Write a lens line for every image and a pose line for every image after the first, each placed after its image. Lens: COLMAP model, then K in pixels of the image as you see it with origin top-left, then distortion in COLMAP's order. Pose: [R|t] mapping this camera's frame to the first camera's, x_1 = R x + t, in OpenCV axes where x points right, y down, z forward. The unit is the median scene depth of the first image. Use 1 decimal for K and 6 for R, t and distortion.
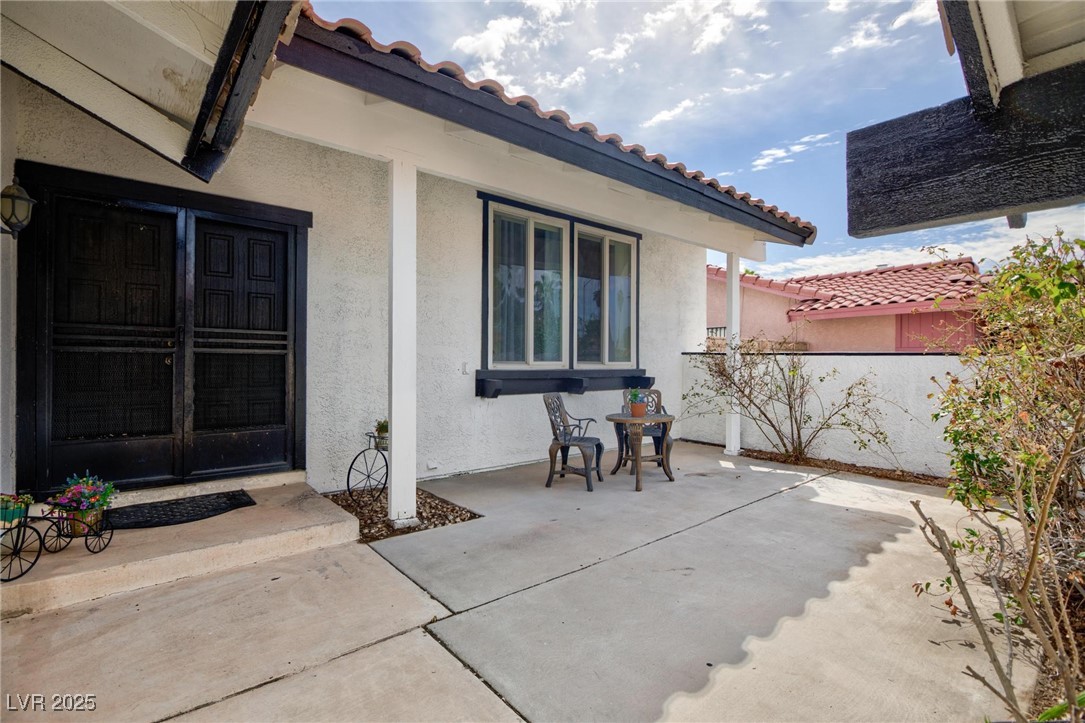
lens RADIAL K [[497.7, 0, 542.5], [0, 497.7, 361.5], [0, 0, 1]] dist [-0.021421, -0.000263]
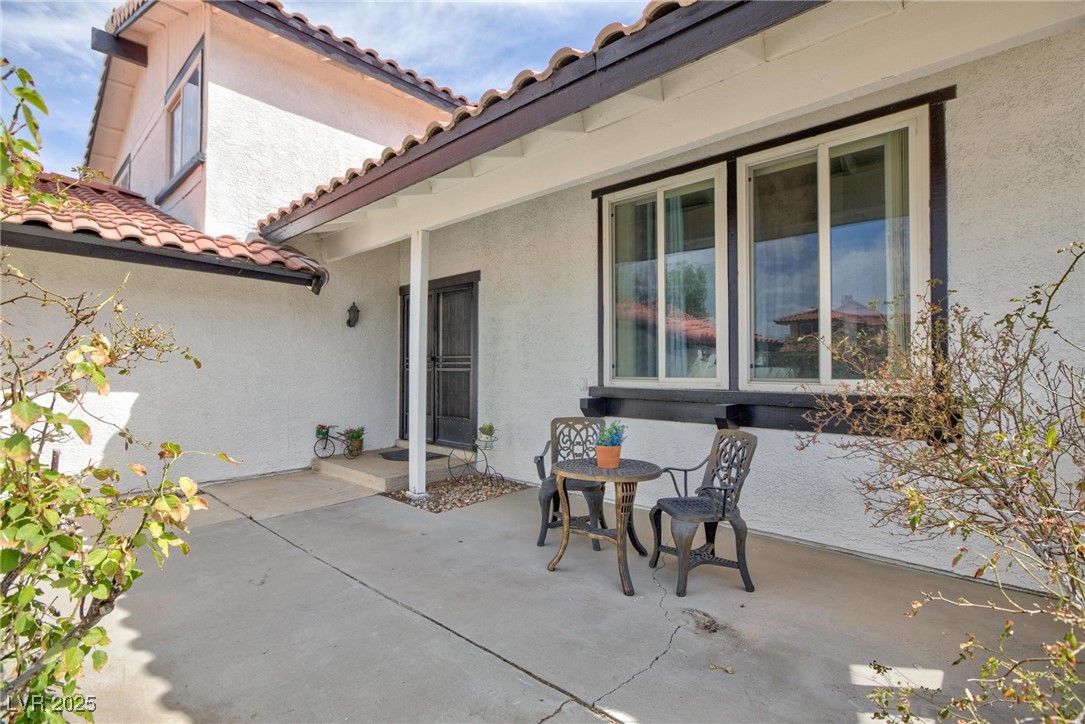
lens RADIAL K [[497.7, 0, 542.5], [0, 497.7, 362.0], [0, 0, 1]] dist [-0.021421, -0.000263]
pose [[0.143342, -0.024156, -0.989378, 0.904668], [-0.002777, 0.999688, -0.024810, -0.005572], [0.989669, 0.006304, 0.143230, 0.929433]]
